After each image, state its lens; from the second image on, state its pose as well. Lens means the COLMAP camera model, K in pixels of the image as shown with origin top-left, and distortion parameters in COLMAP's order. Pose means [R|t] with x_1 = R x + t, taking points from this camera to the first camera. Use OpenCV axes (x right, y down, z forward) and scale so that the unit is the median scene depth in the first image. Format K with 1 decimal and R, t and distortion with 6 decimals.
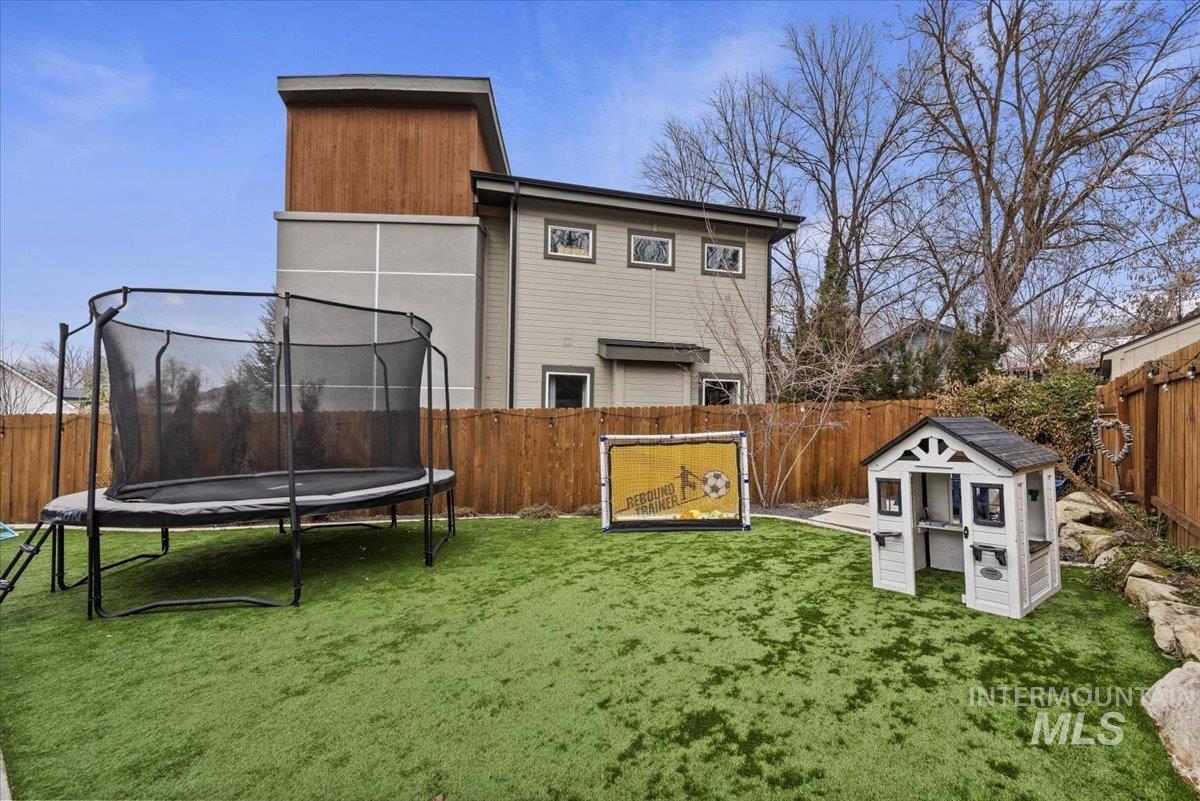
lens RADIAL K [[530.5, 0, 601.7], [0, 530.5, 407.7], [0, 0, 1]] dist [0.008577, -0.000320]
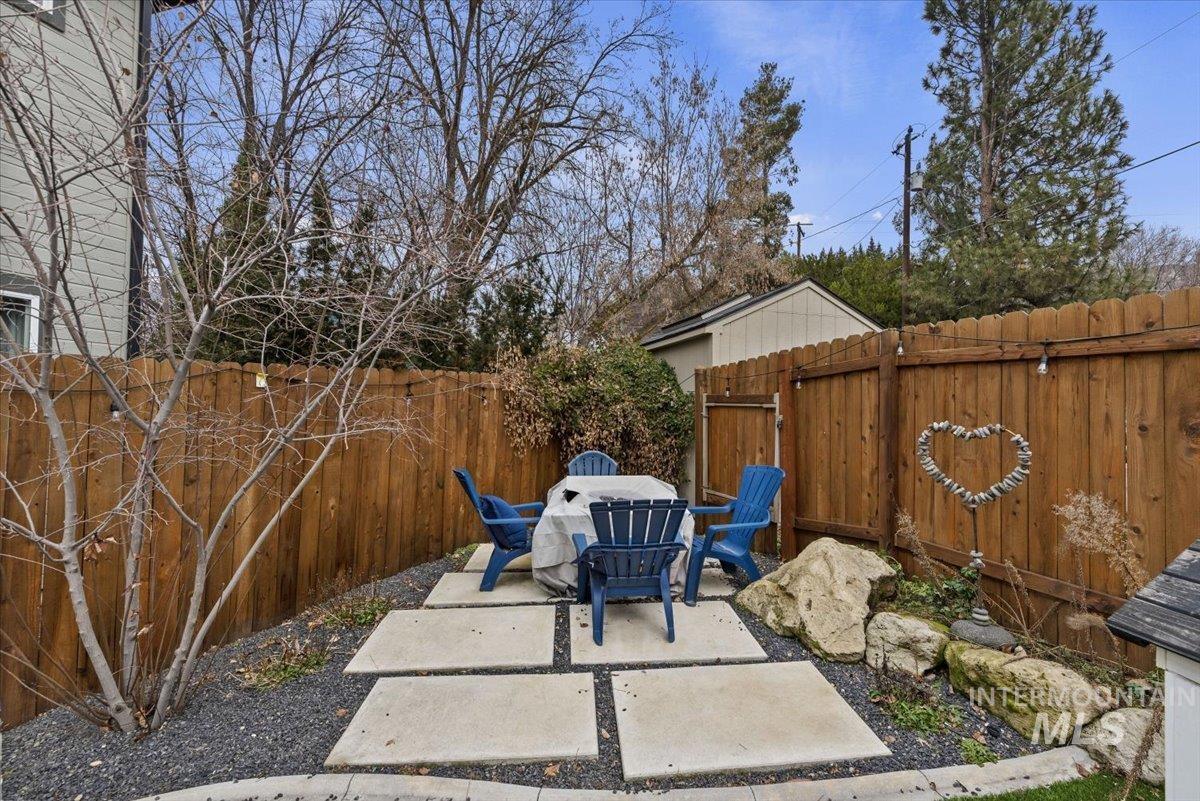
lens RADIAL K [[530.5, 0, 604.7], [0, 530.5, 408.1], [0, 0, 1]] dist [0.008577, -0.000320]
pose [[0.509201, -0.002608, 0.860644, 0.179214], [-0.036285, 0.999041, 0.024496, 0.004270], [-0.859882, -0.043702, 0.508618, 0.601620]]
